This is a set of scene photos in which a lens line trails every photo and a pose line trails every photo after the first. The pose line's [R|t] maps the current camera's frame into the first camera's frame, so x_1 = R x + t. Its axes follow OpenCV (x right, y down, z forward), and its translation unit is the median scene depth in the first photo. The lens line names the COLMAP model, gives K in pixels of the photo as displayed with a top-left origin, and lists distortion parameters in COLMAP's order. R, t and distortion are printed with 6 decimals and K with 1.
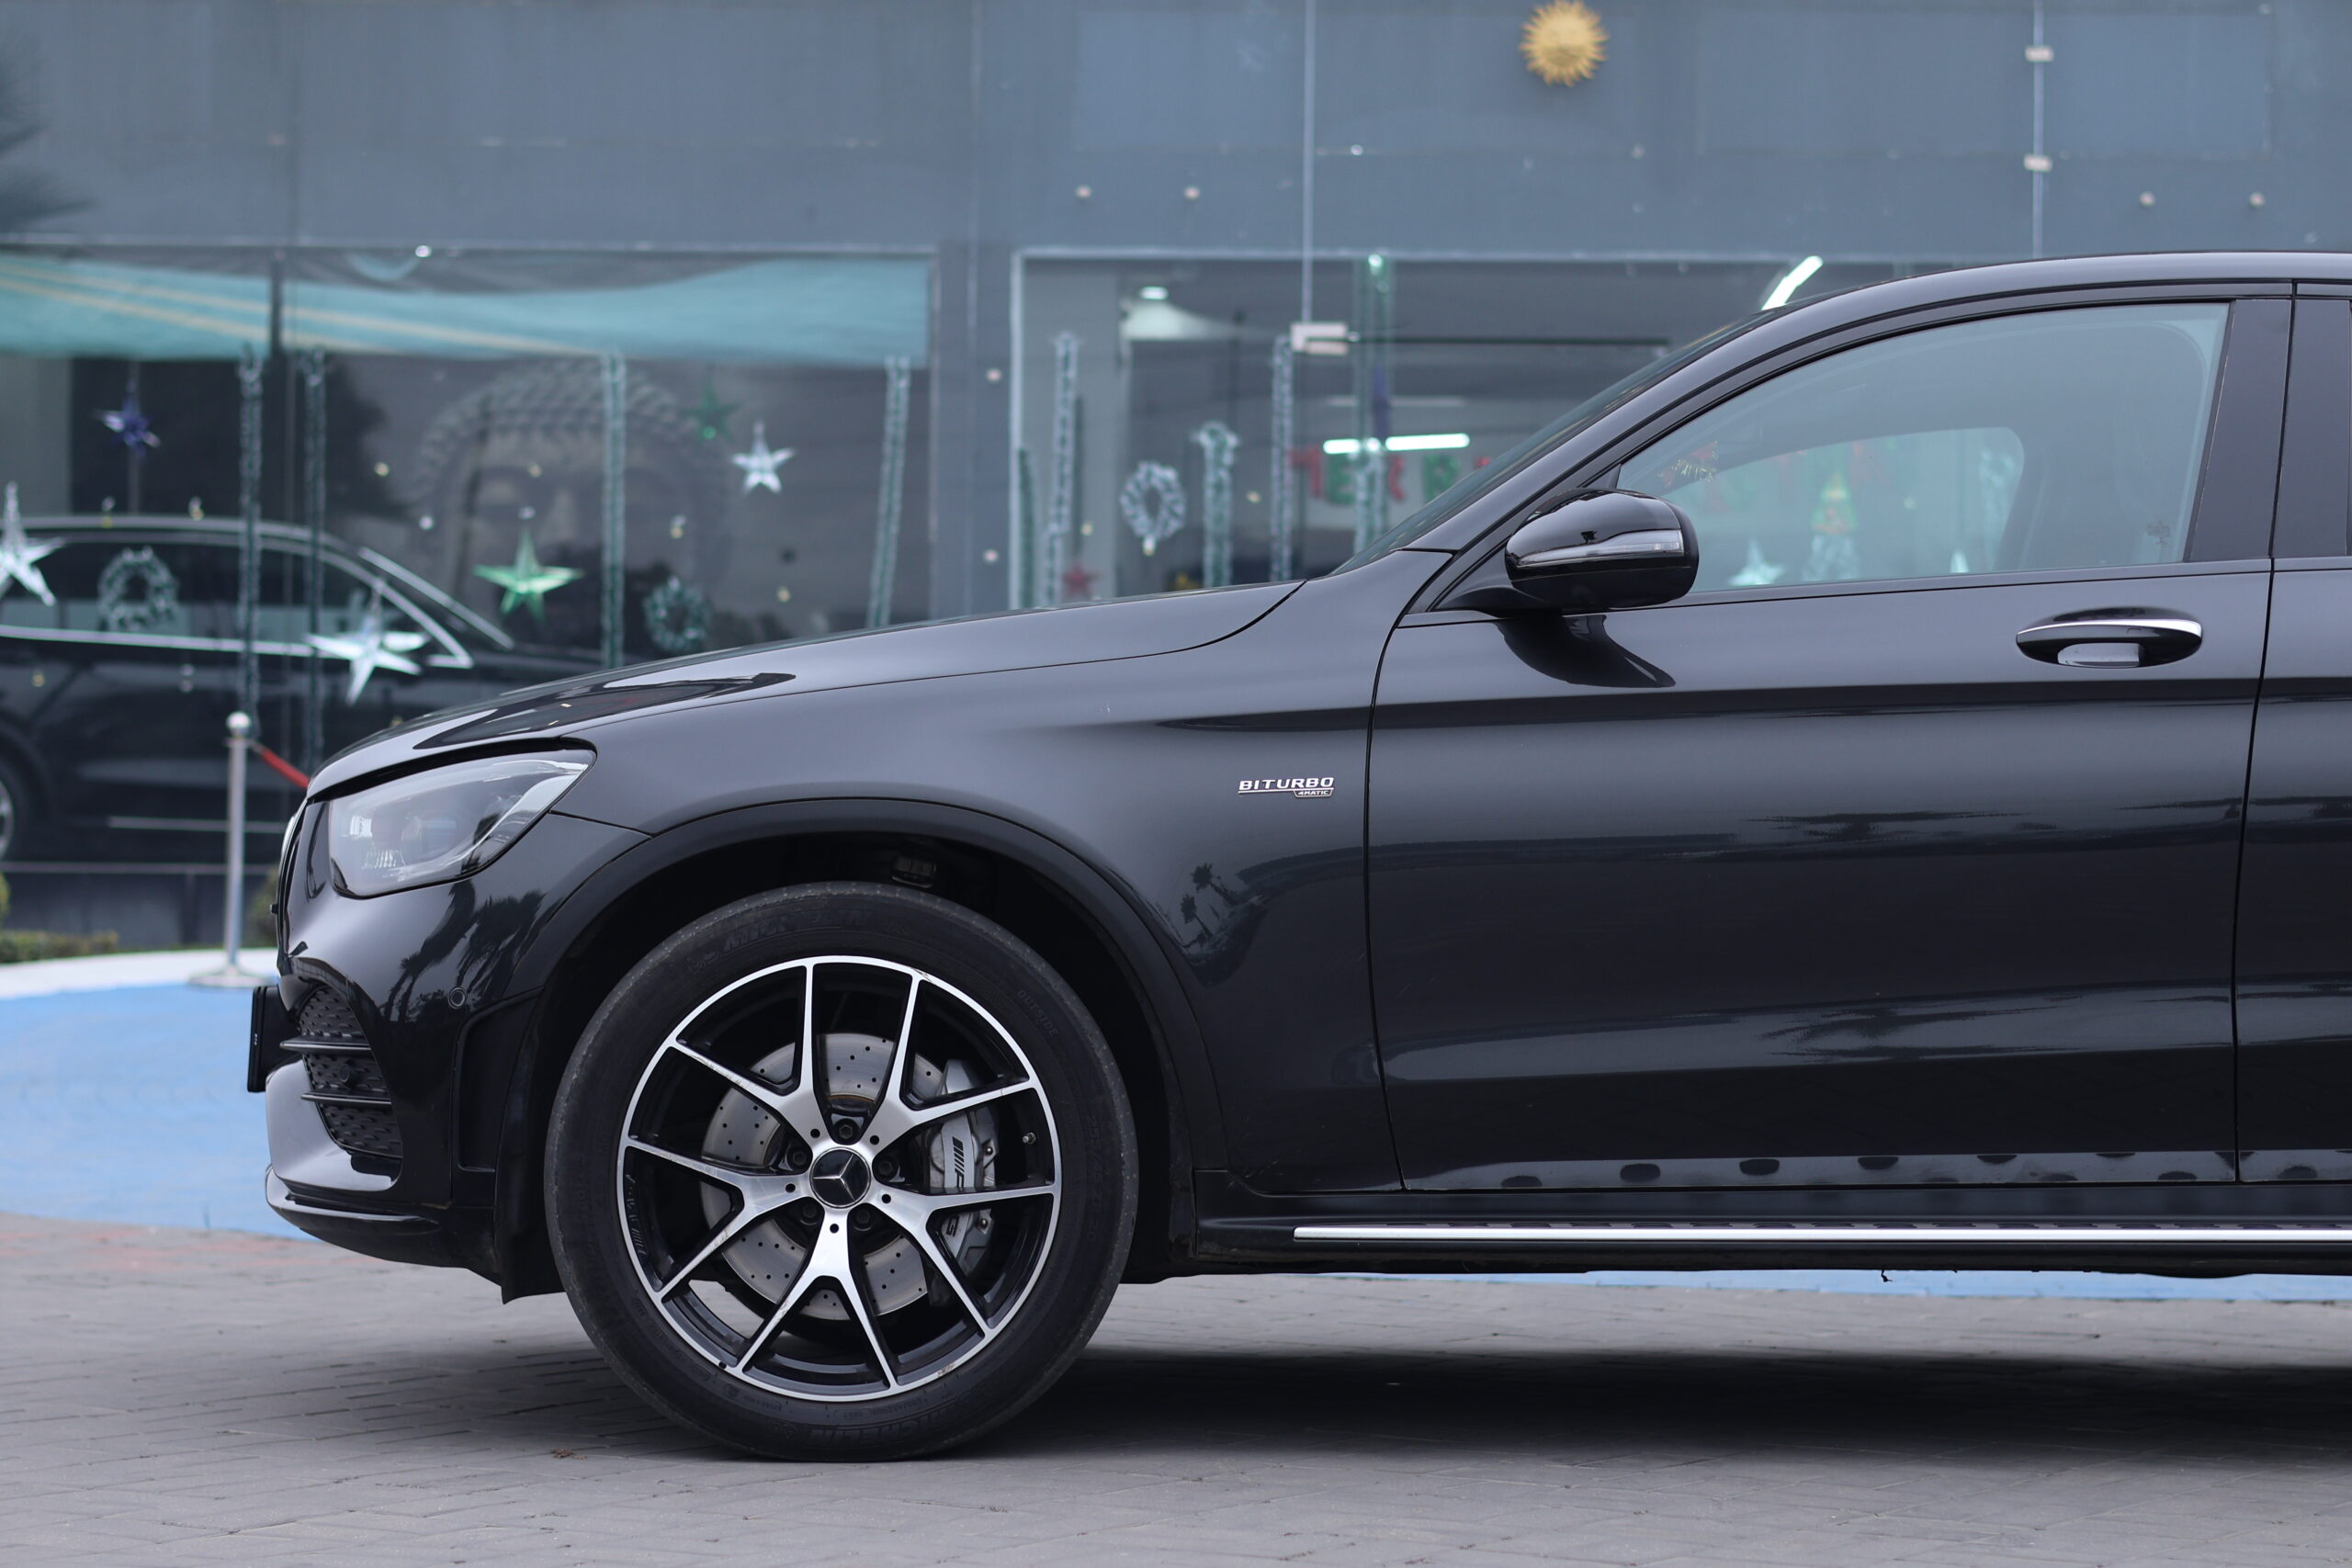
lens RADIAL K [[5395.5, 0, 1176.0], [0, 5395.5, 784.0], [0, 0, 1]] dist [0.067497, -0.202214]
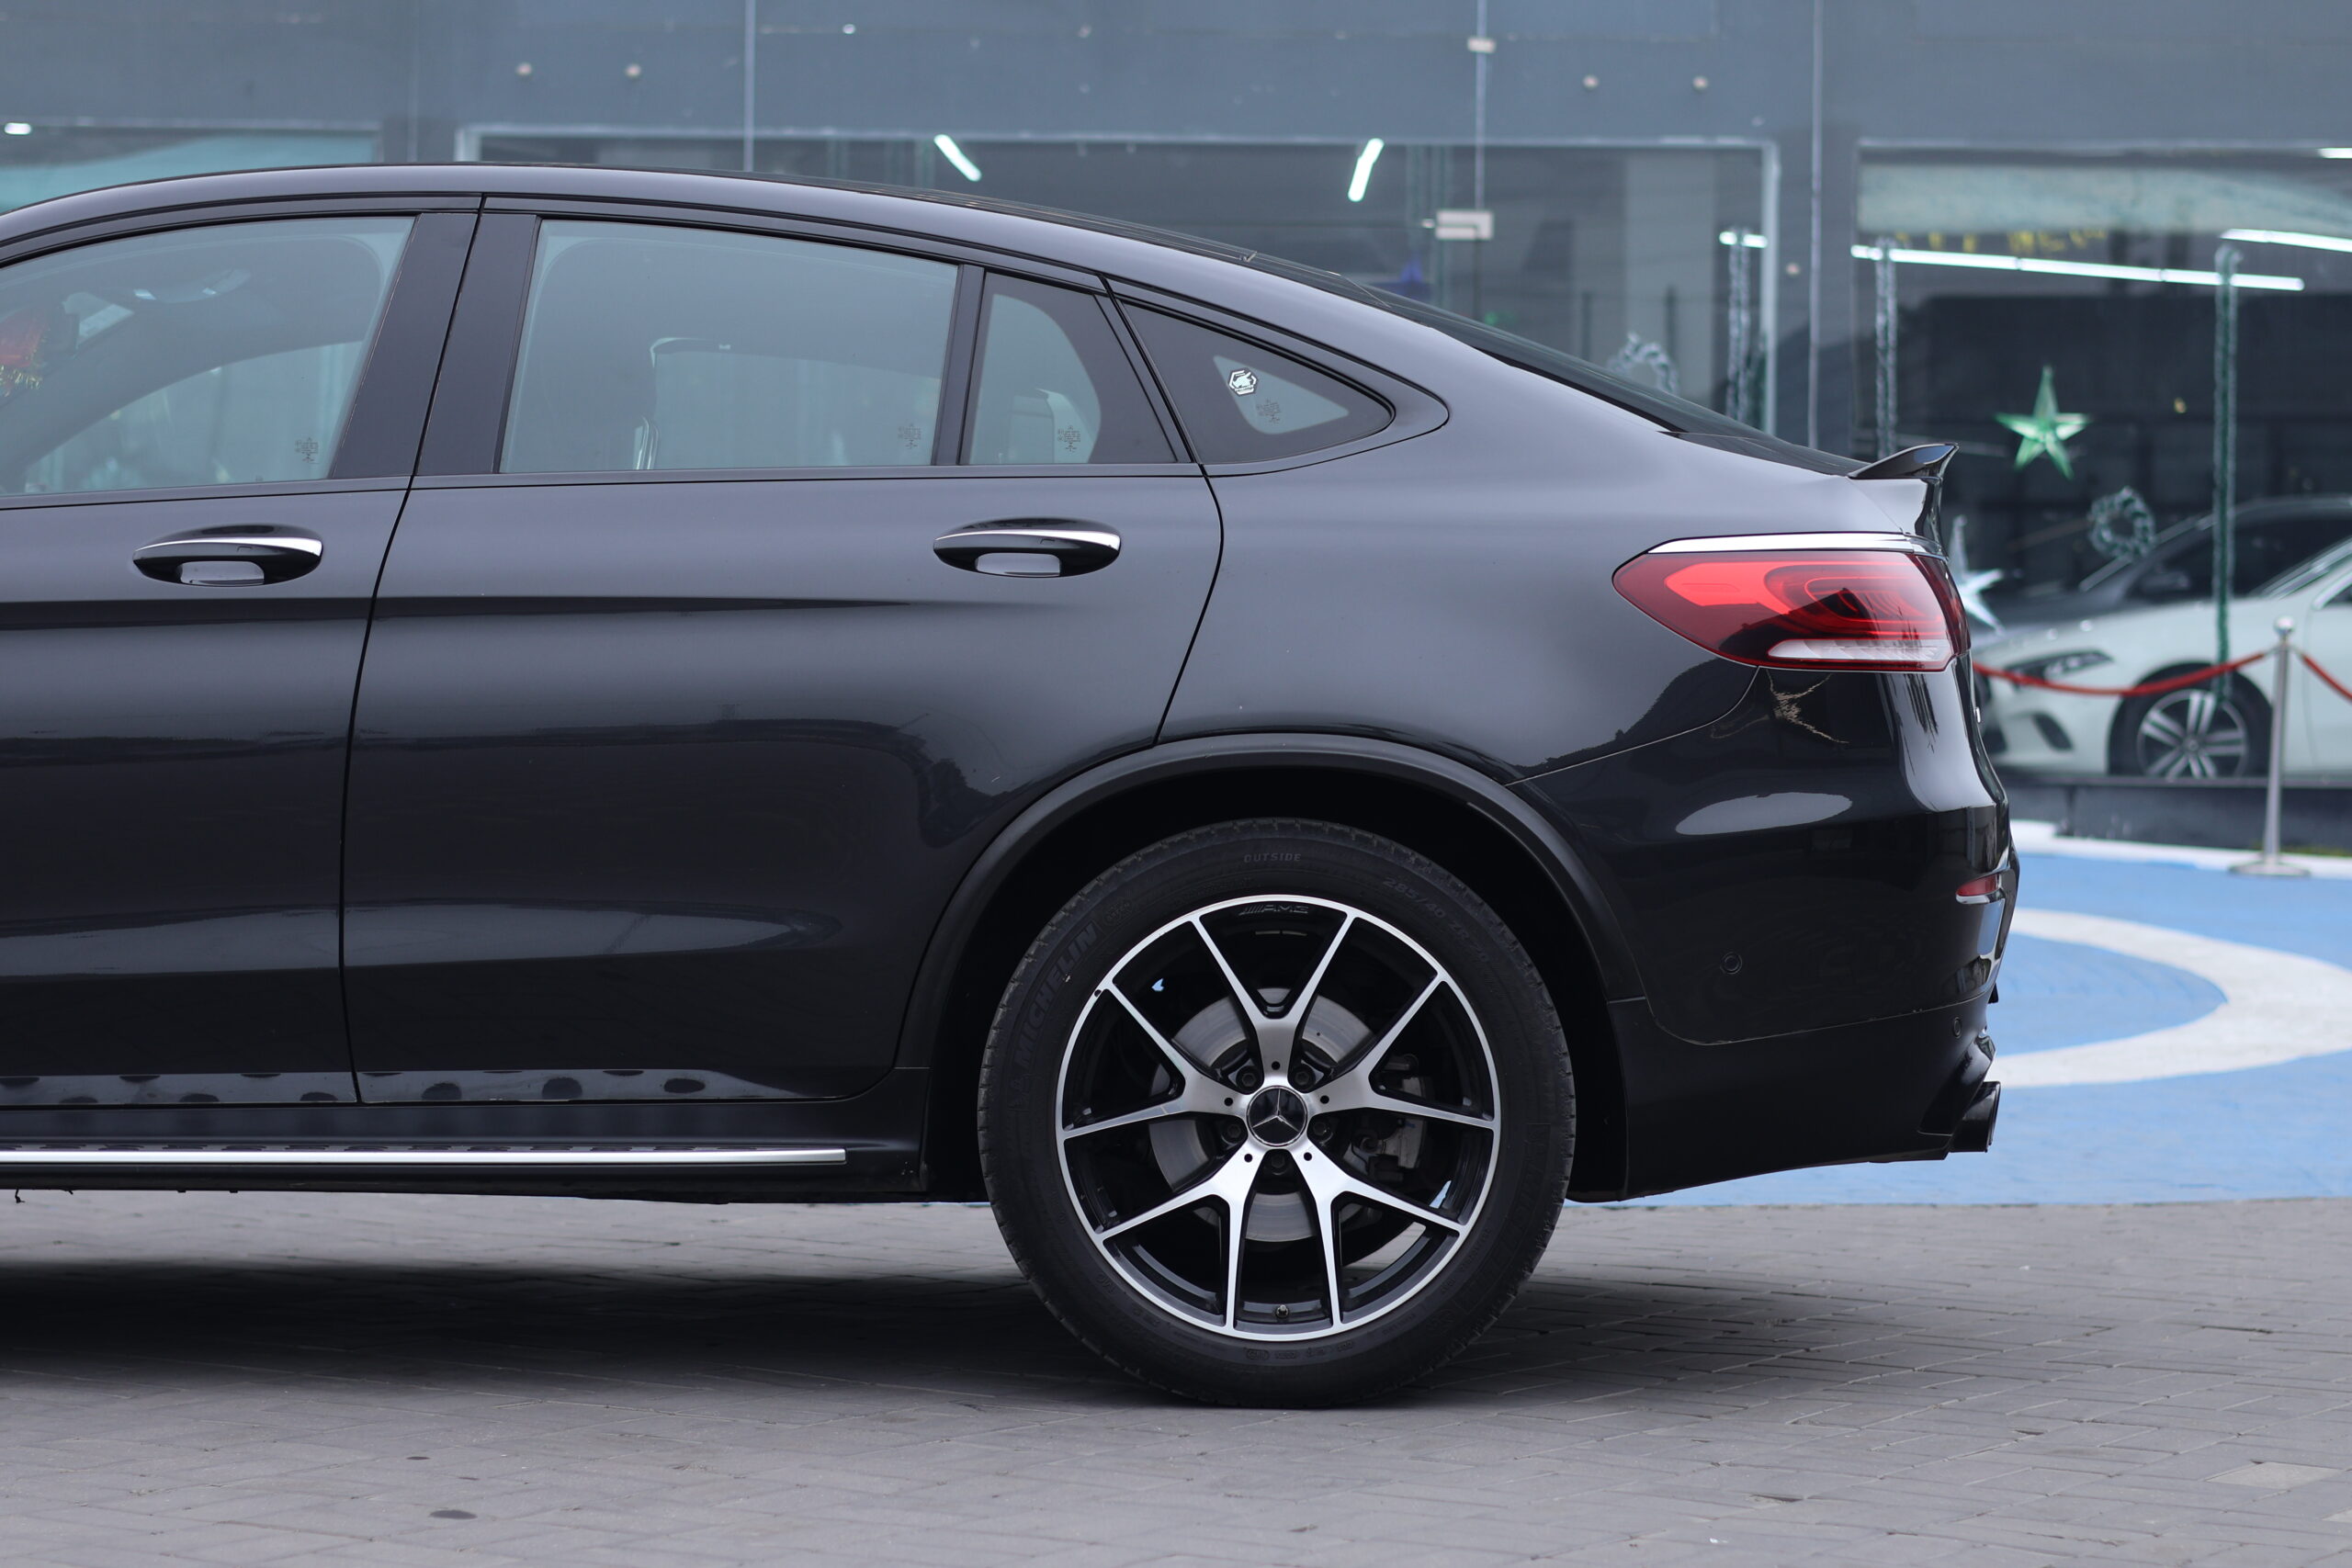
lens RADIAL K [[5395.5, 0, 1176.0], [0, 5395.5, 784.0], [0, 0, 1]] dist [0.067497, -0.202214]
pose [[0.999994, 0.003337, 0.000632, 0.102494], [-0.003352, 0.999693, 0.024553, -0.003002], [-0.000549, -0.024555, 0.999698, 0.002187]]
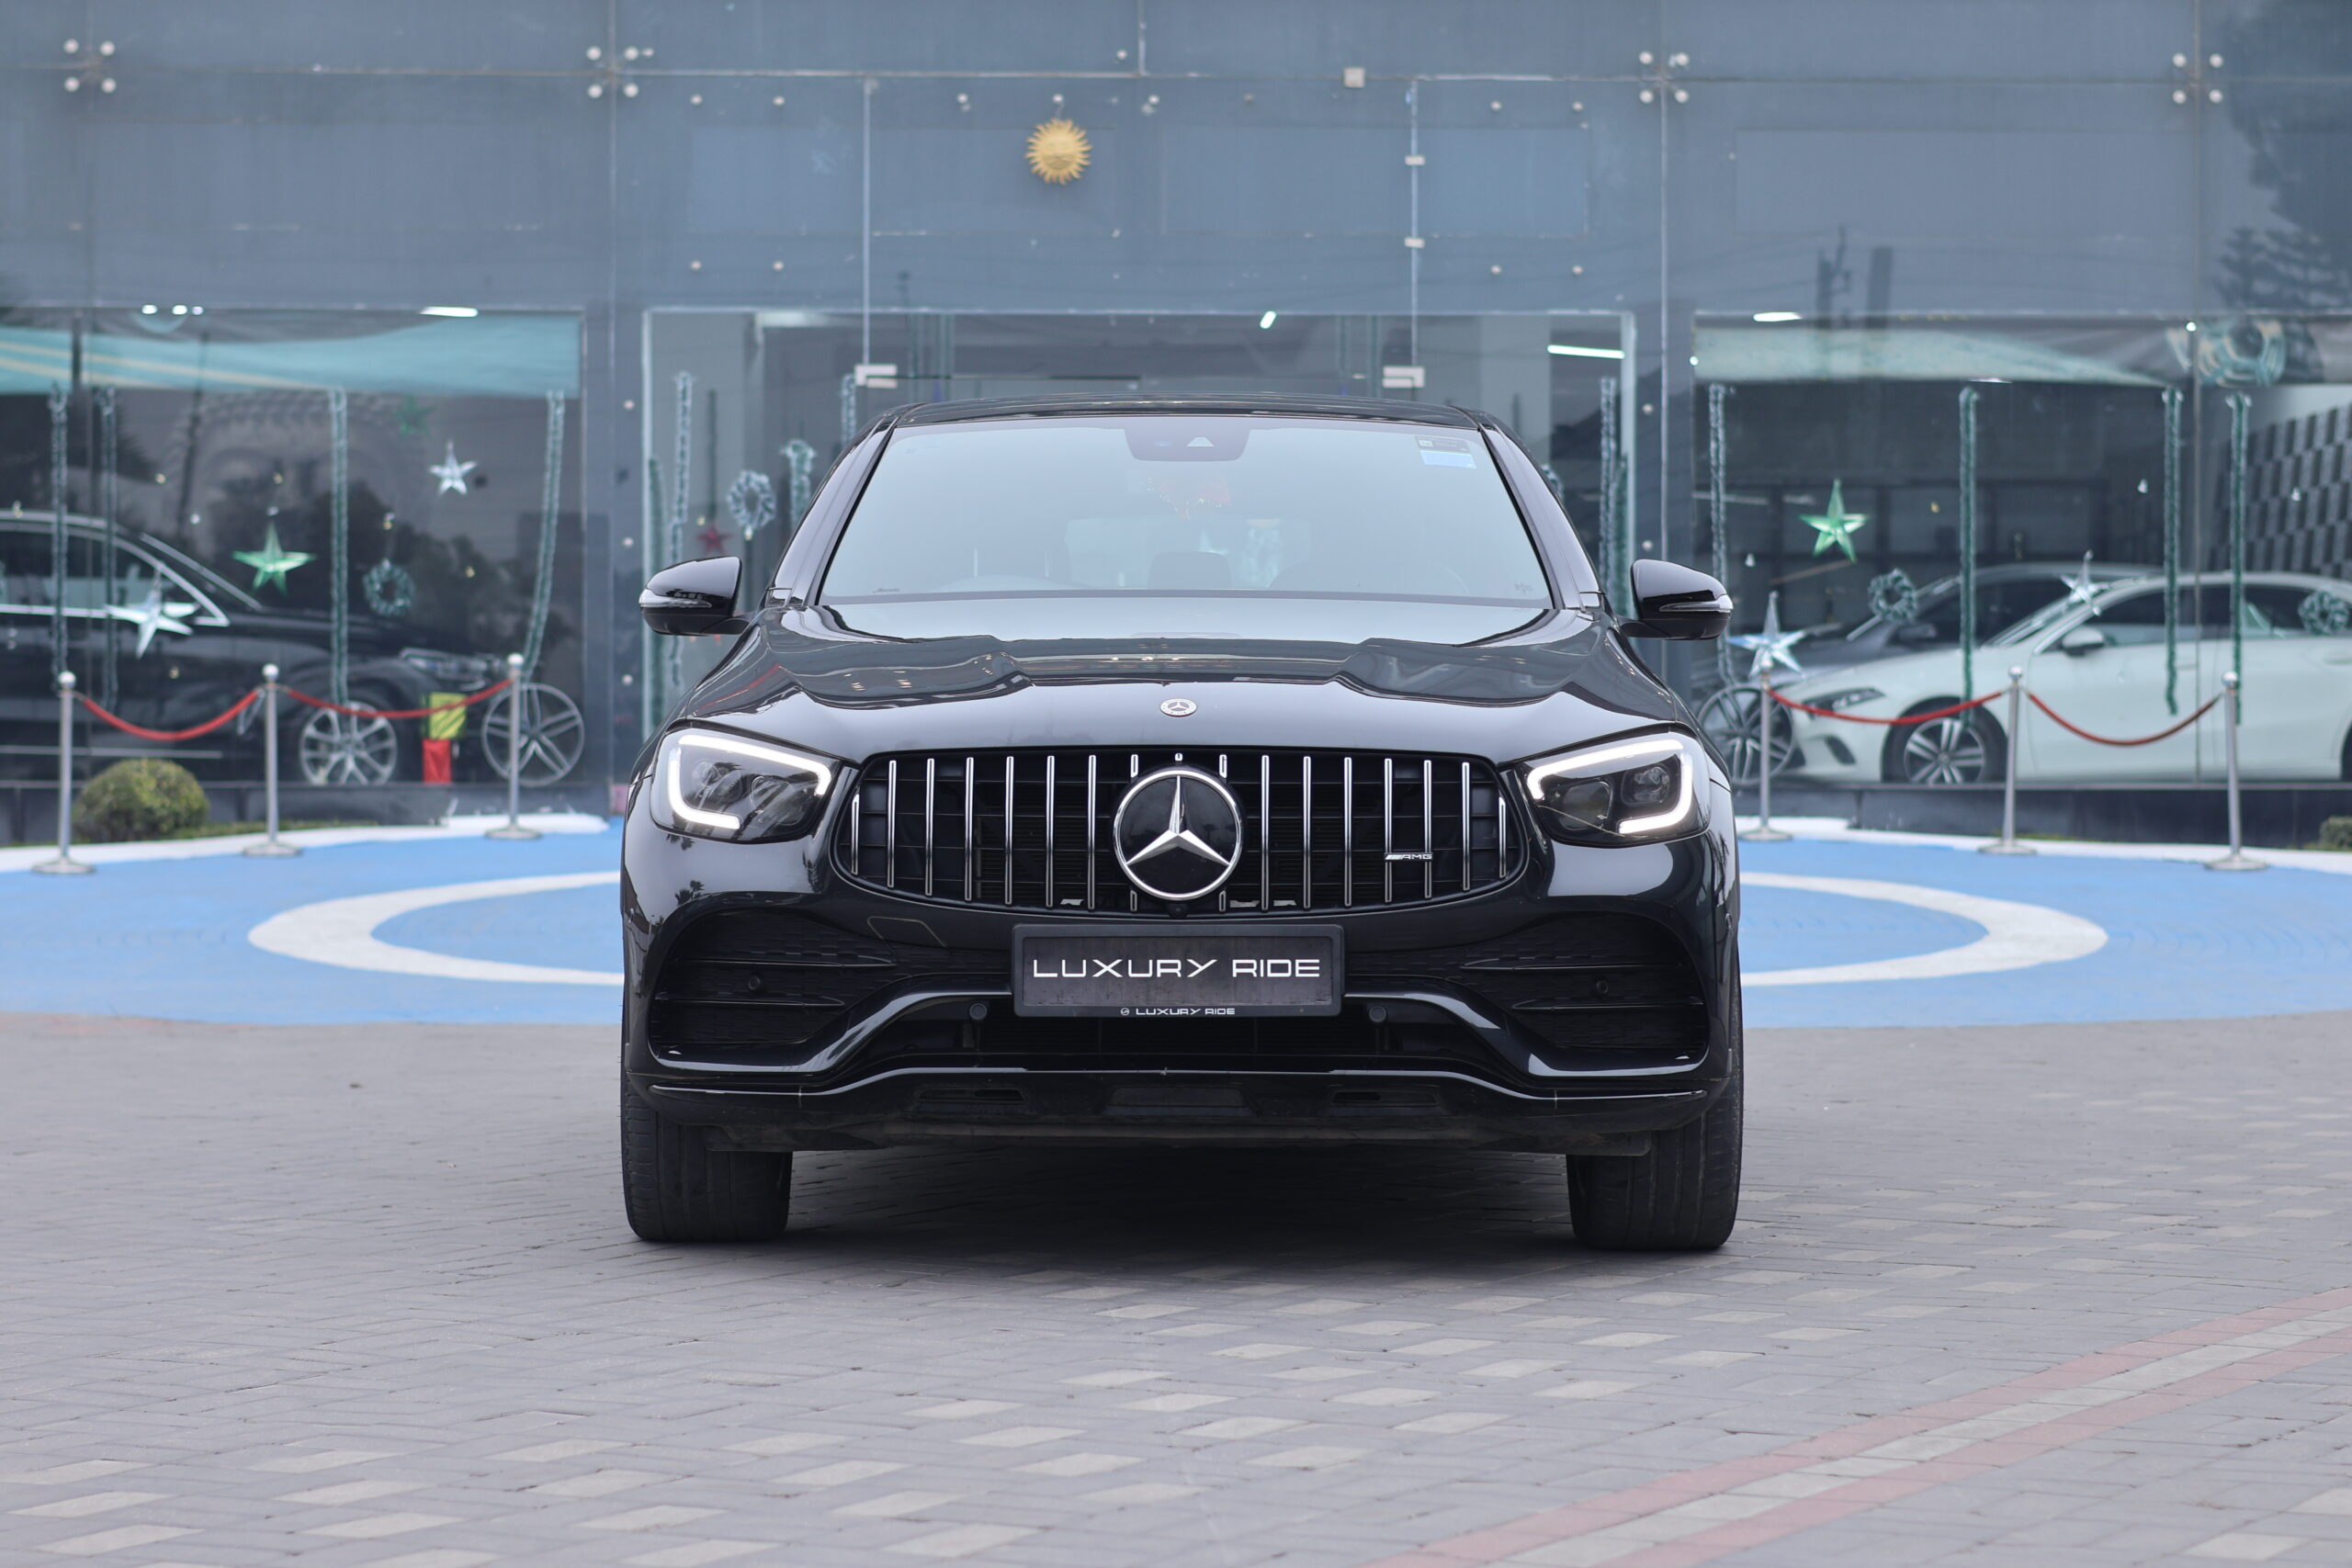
lens RADIAL K [[5395.5, 0, 1176.0], [0, 5395.5, 784.0], [0, 0, 1]] dist [0.067497, -0.202214]
pose [[0.998465, -0.008757, 0.054698, 0.026667], [0.007582, 0.999737, 0.021659, -0.010654], [-0.054874, -0.021211, 0.998268, -0.325809]]
